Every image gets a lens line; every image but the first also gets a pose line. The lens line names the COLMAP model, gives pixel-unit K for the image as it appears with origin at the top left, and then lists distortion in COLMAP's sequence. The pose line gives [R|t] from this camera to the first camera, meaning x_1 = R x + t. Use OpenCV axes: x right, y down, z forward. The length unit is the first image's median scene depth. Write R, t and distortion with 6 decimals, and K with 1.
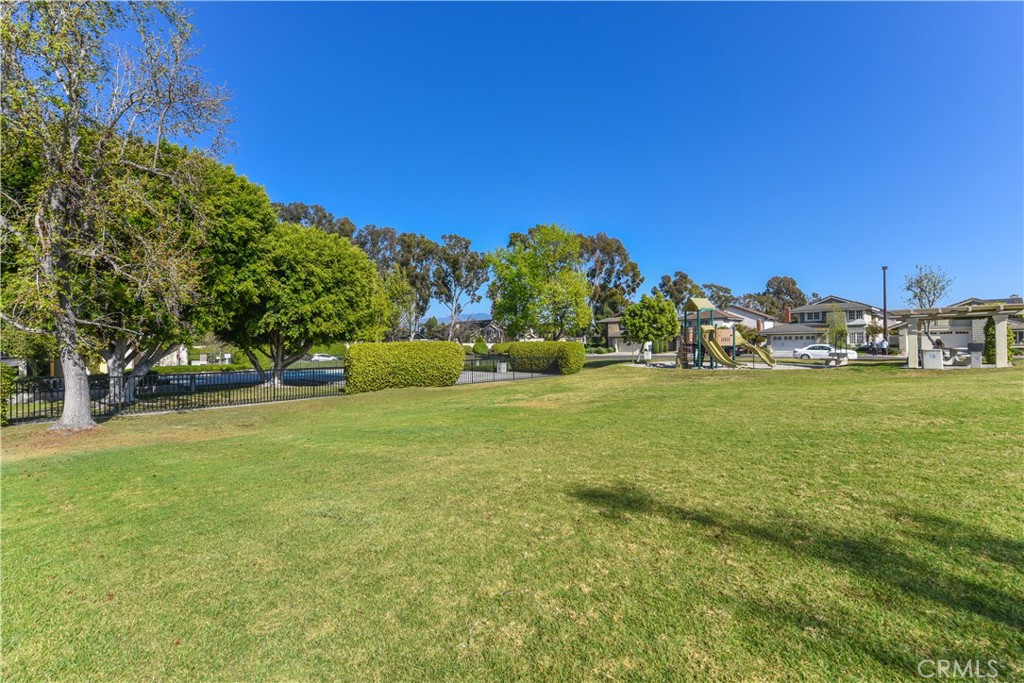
lens RADIAL K [[461.4, 0, 516.3], [0, 461.4, 344.8], [0, 0, 1]] dist [0.011232, 0.001080]
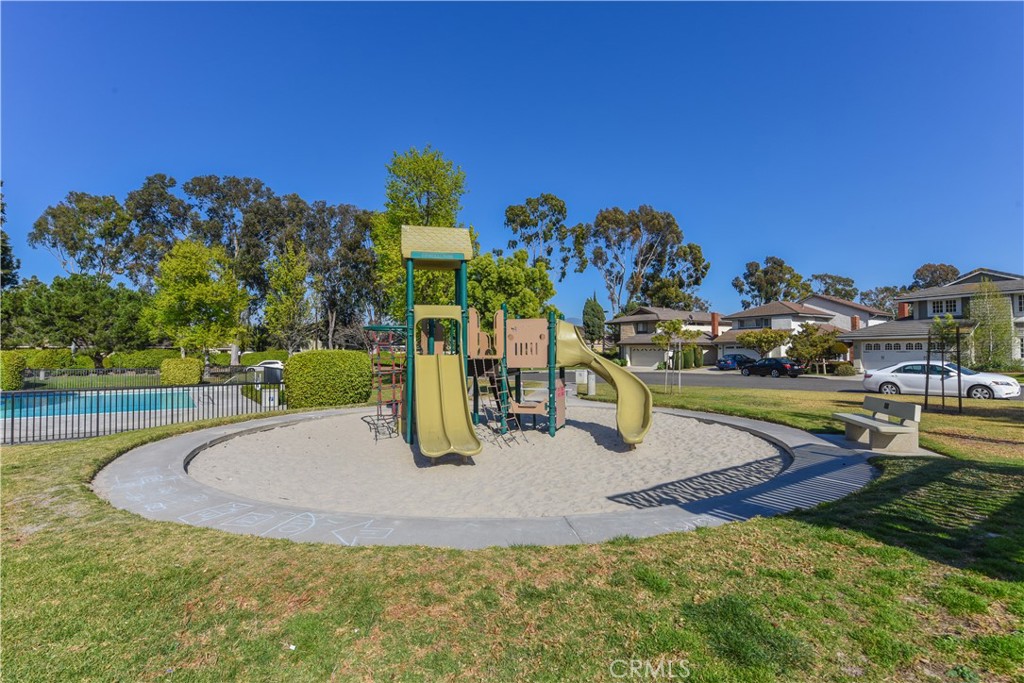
lens RADIAL K [[502.6, 0, 517.6], [0, 502.6, 337.4], [0, 0, 1]] dist [0.002308, -0.000363]
pose [[0.981642, 0.002004, -0.190723, 0.200875], [-0.007690, 0.999548, -0.029077, -0.003447], [0.190578, 0.030010, 0.981213, 0.249135]]
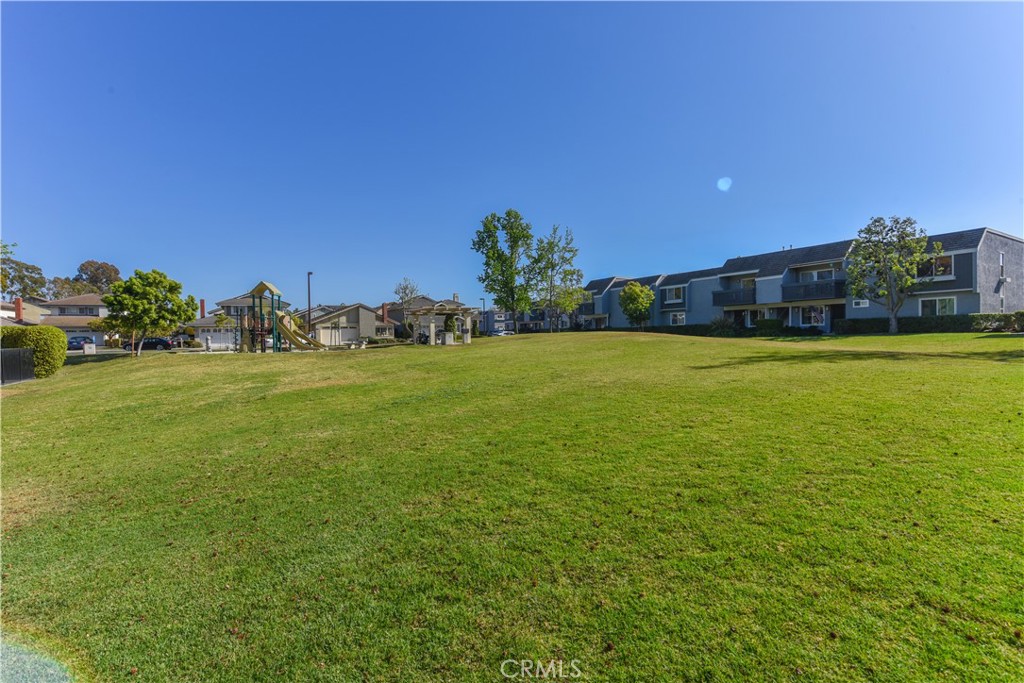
lens RADIAL K [[480.1, 0, 521.4], [0, 480.1, 339.4], [0, 0, 1]] dist [0.004237, -0.000754]
pose [[0.277321, -0.004757, 0.960766, -0.165432], [0.013781, 0.999905, 0.000973, 0.009813], [-0.960679, 0.012971, 0.277360, 0.075195]]
